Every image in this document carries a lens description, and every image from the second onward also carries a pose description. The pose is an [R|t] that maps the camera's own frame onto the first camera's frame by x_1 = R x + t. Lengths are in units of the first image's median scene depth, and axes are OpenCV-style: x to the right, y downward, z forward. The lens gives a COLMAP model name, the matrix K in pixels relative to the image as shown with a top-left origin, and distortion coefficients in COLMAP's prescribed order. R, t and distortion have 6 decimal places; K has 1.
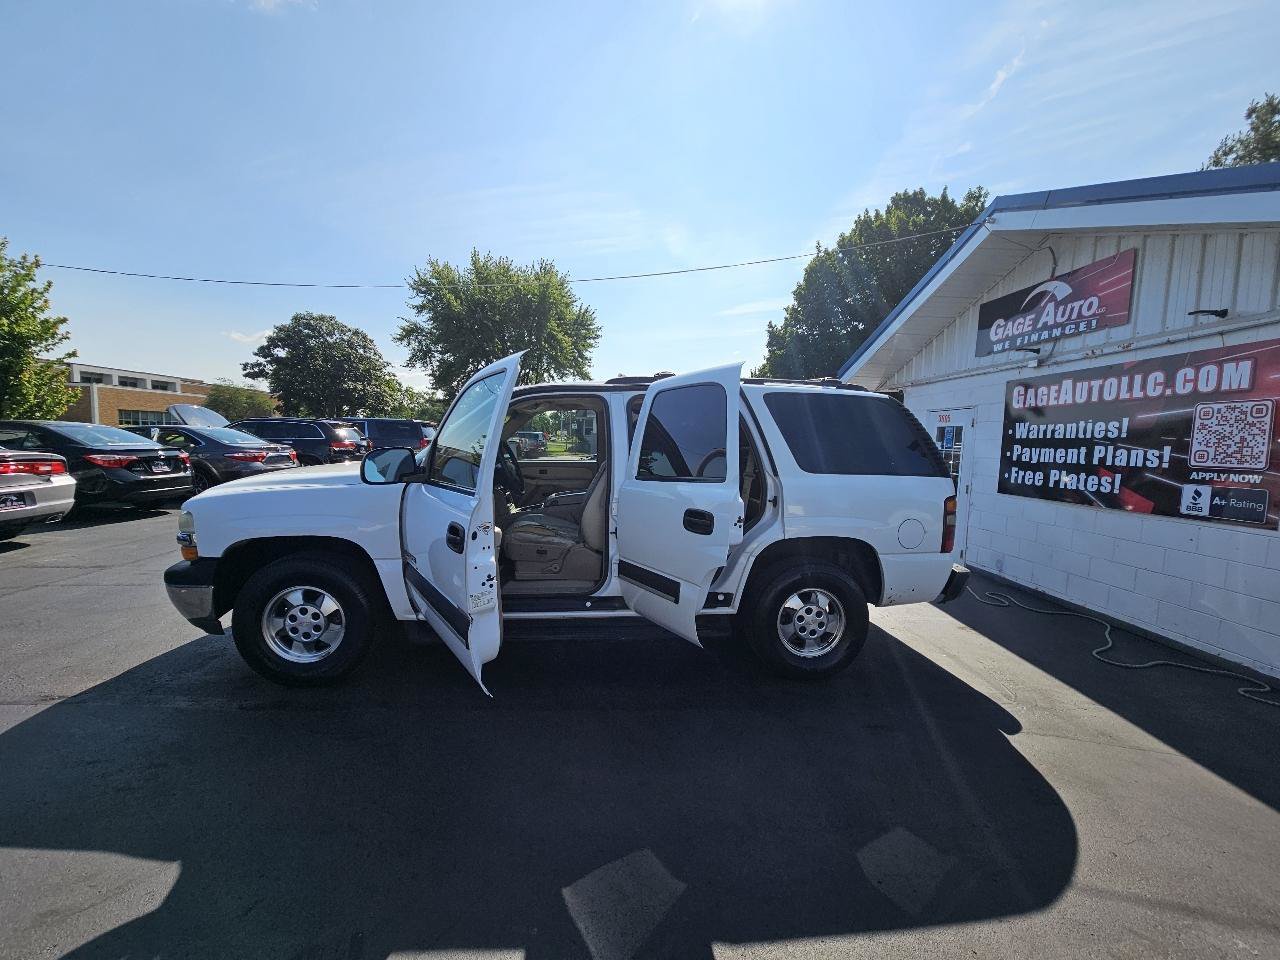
lens RADIAL K [[518.2, 0, 641.8], [0, 518.2, 486.9], [0, 0, 1]] dist [-0.000536, -0.000312]
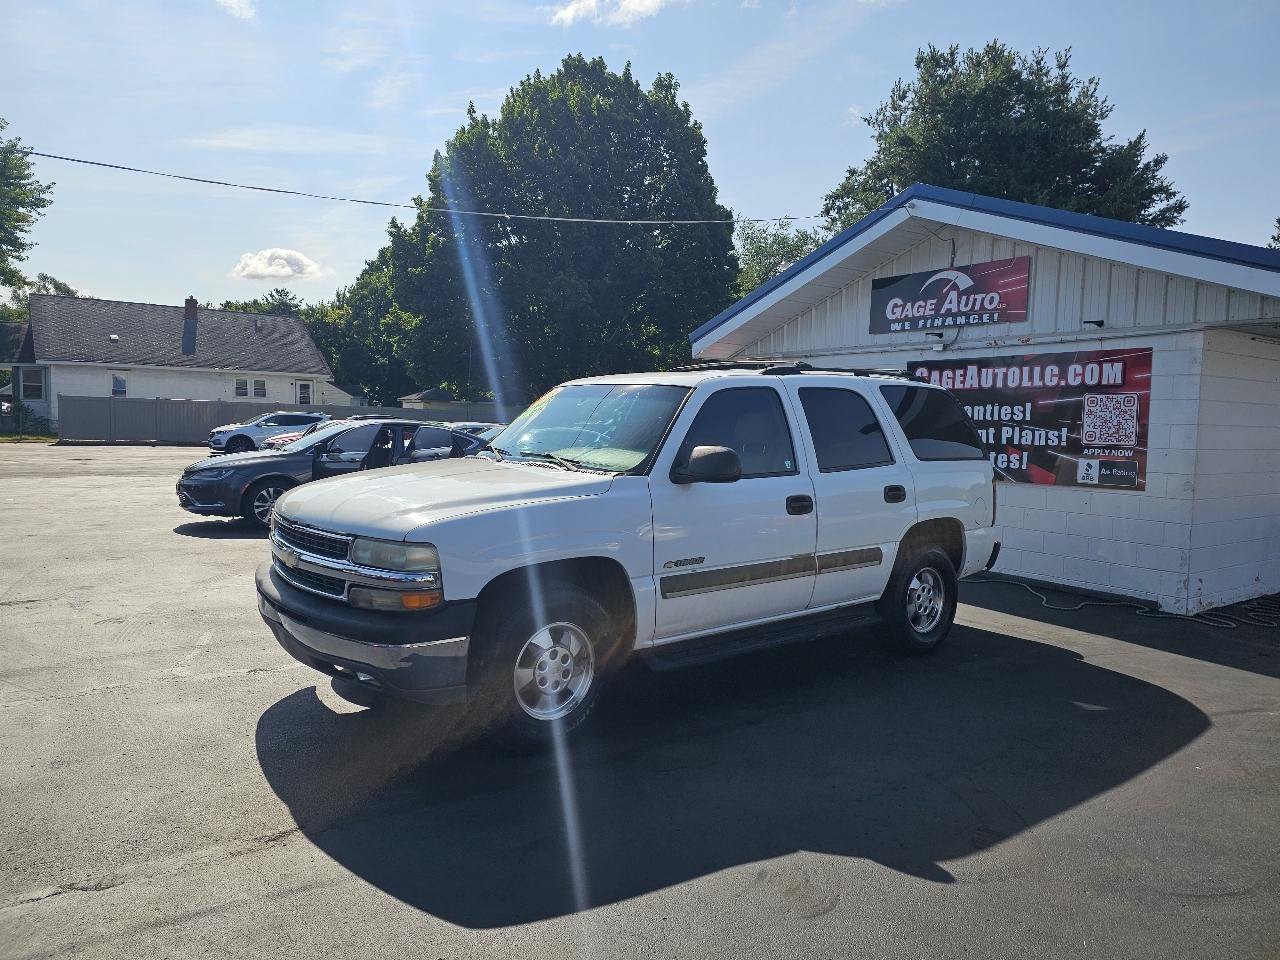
lens RADIAL K [[849.6, 0, 640.0], [0, 849.6, 480.0], [0, 0, 1]] dist [0.061828, -0.044215]
pose [[0.836109, -0.047717, 0.546485, -0.788372], [0.050115, 0.998688, 0.010527, -0.024081], [-0.546270, 0.018586, 0.837403, -0.117928]]
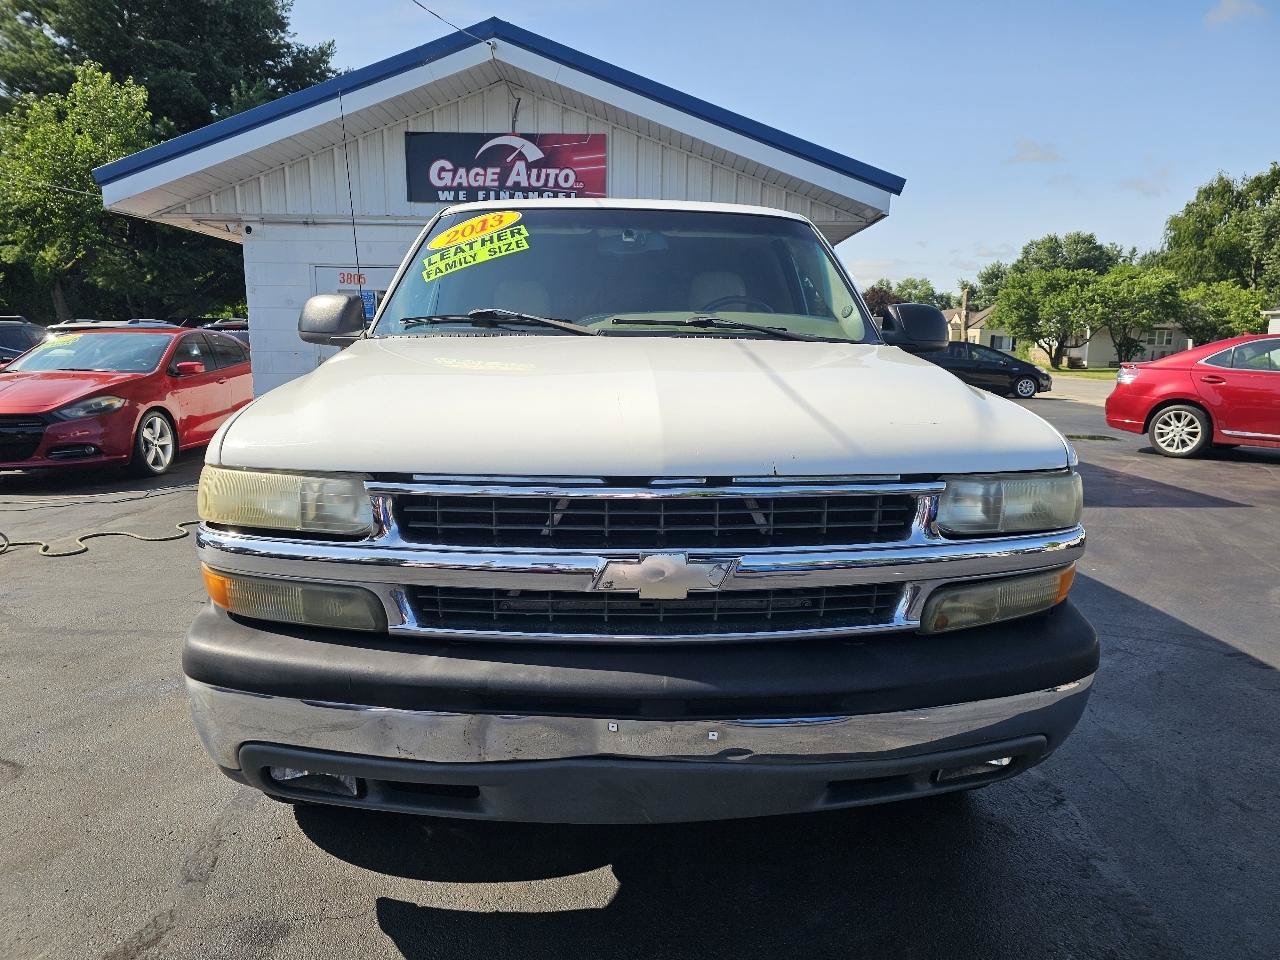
lens RADIAL K [[846.7, 0, 650.4], [0, 846.7, 485.7], [0, 0, 1]] dist [0.086718, -0.091659]
pose [[0.034908, -0.188028, 0.981543, -0.931838], [0.087343, 0.978958, 0.184426, -0.048434], [-0.995567, 0.079293, 0.050596, 0.805751]]
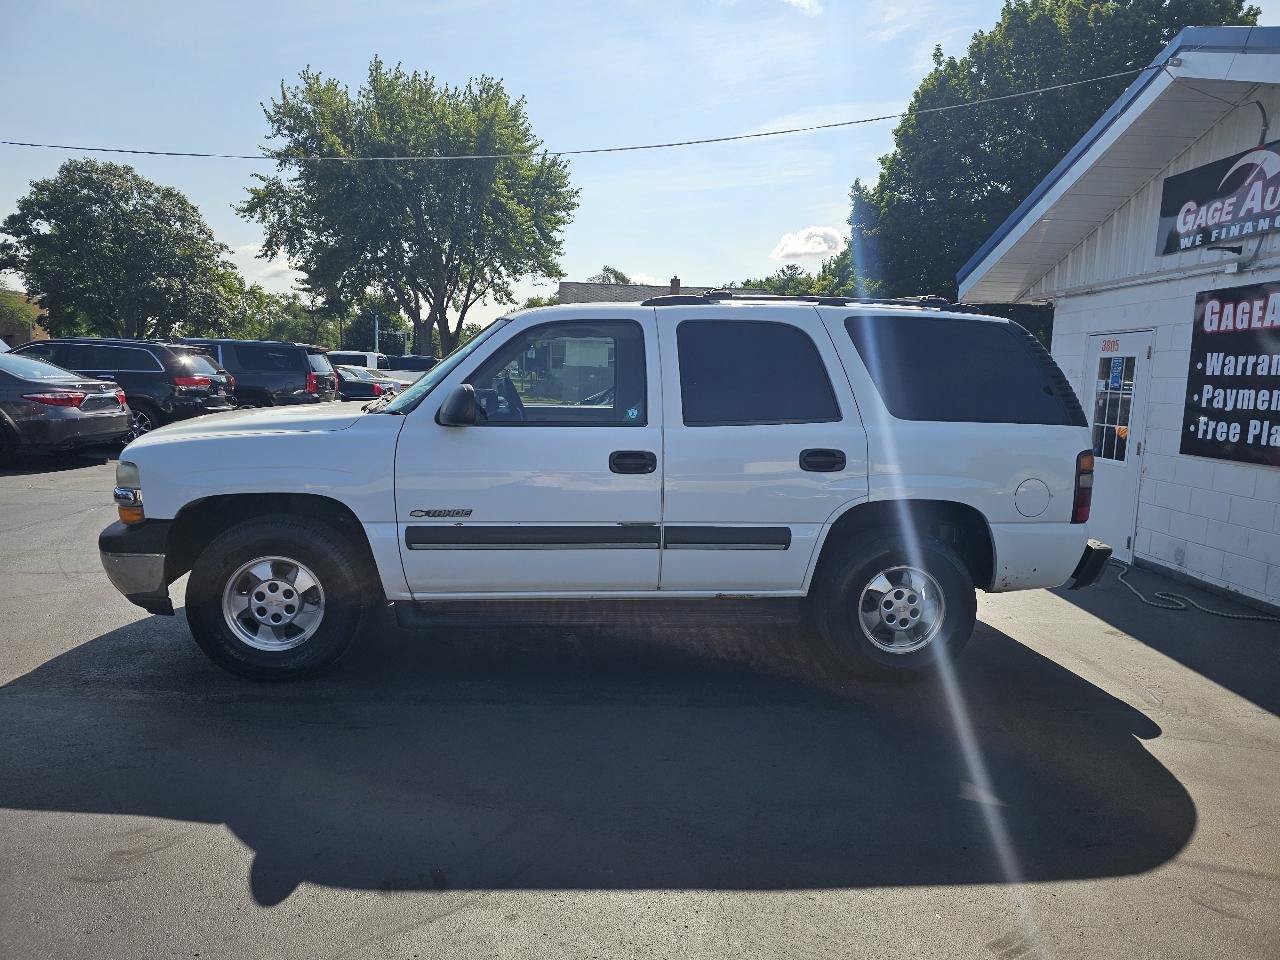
lens RADIAL K [[854.9, 0, 636.6], [0, 854.9, 484.3], [0, 0, 1]] dist [0.053561, -0.043782]
pose [[0.999990, 0.004084, -0.001831, -0.053096], [-0.004017, 0.999382, 0.034932, 0.018776], [0.001973, -0.034925, 0.999388, -0.212866]]
